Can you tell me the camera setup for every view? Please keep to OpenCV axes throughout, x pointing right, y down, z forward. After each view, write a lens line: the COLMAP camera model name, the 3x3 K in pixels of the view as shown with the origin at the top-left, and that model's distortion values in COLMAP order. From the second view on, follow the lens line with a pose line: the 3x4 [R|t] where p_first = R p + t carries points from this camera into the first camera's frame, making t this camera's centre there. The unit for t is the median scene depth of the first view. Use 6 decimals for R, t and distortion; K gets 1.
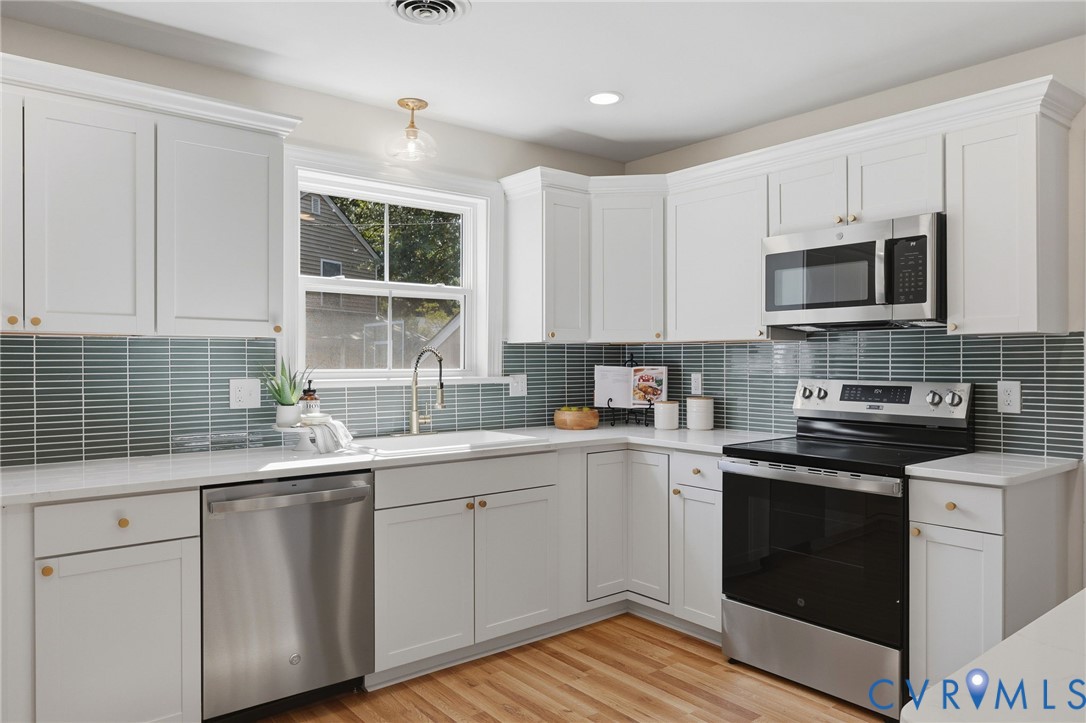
lens RADIAL K [[737.5, 0, 559.0], [0, 737.5, 362.7], [0, 0, 1]] dist [-0.009394, 0.006503]
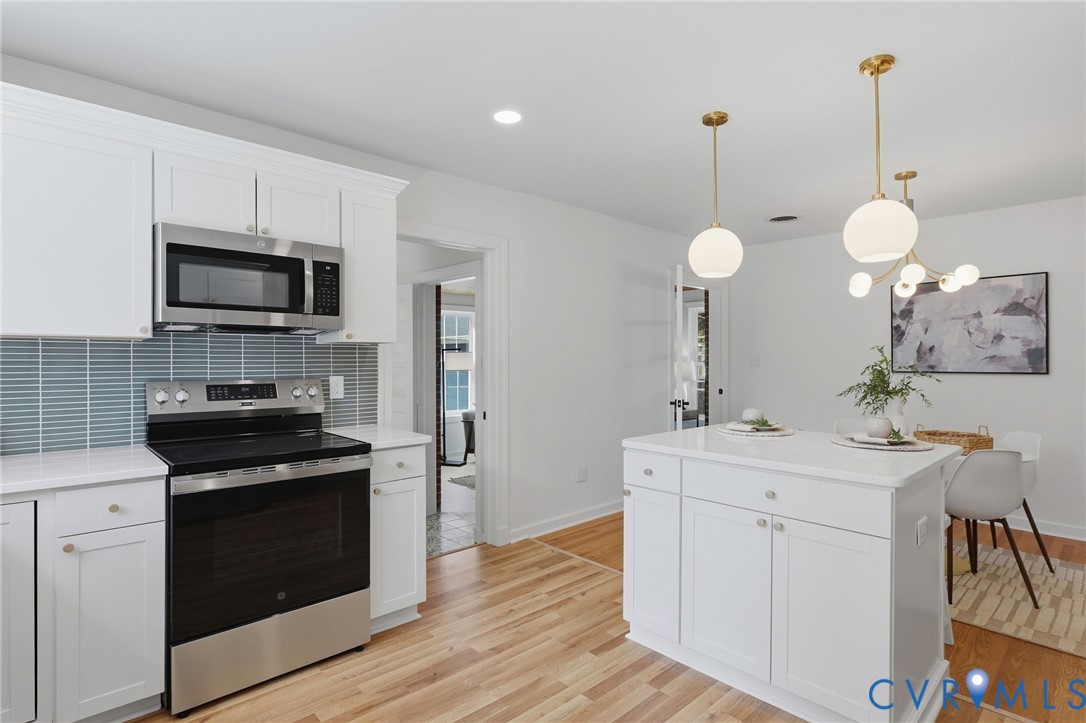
lens RADIAL K [[548.7, 0, 531.5], [0, 548.7, 359.1], [0, 0, 1]] dist [-0.011212, 0.000463]
pose [[-0.050572, 0.001932, 0.998719, -0.409400], [0.003406, 0.999993, -0.001762, -0.003796], [-0.998715, 0.003313, -0.050578, 0.618663]]
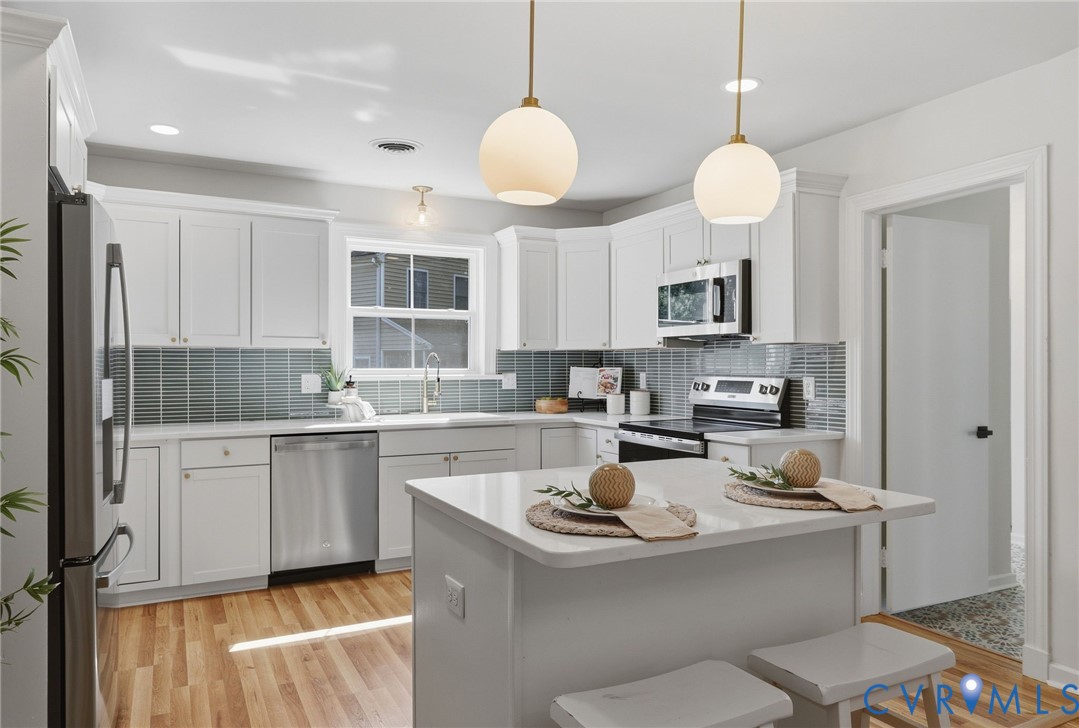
lens RADIAL K [[726.9, 0, 559.6], [0, 726.9, 365.9], [0, 0, 1]] dist [-0.008170, -0.002979]
pose [[0.980841, 0.000059, -0.194808, 0.378713], [-0.000555, 0.999997, -0.002490, 0.007149], [0.194807, 0.002550, 0.980838, -0.397711]]
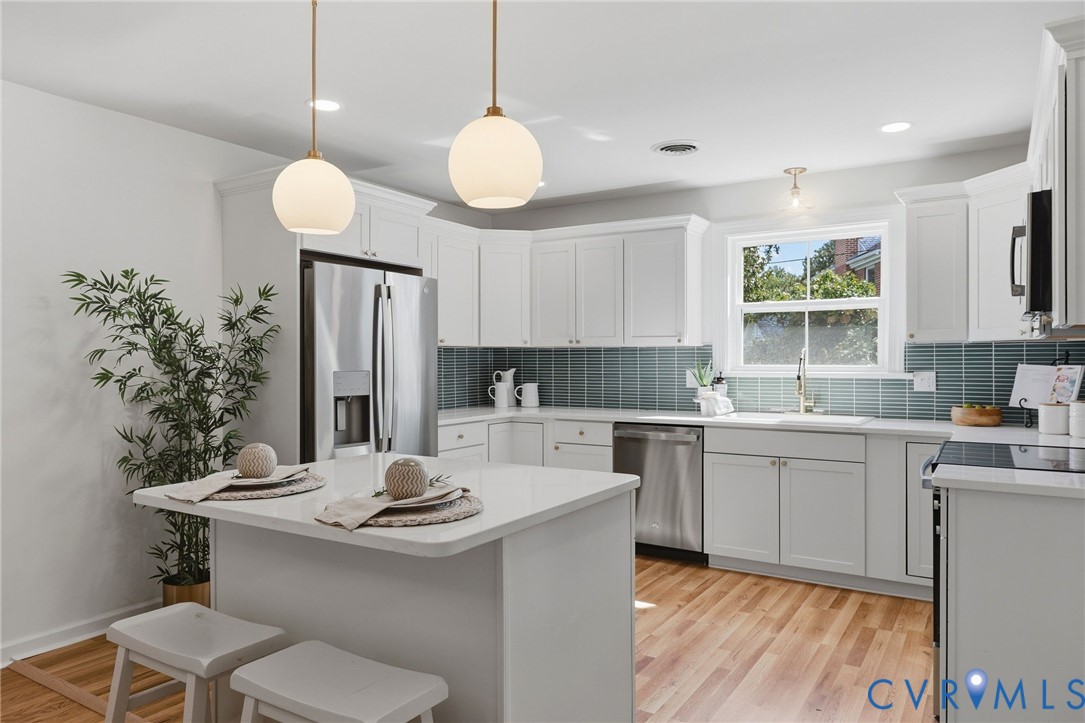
lens RADIAL K [[736.9, 0, 537.7], [0, 736.9, 362.4], [0, 0, 1]] dist [-0.009394, 0.006503]
pose [[0.306194, 0.001462, -0.951968, 1.019009], [-0.003569, 0.999994, 0.000388, 0.004745], [0.951962, 0.003279, 0.306197, 0.140642]]
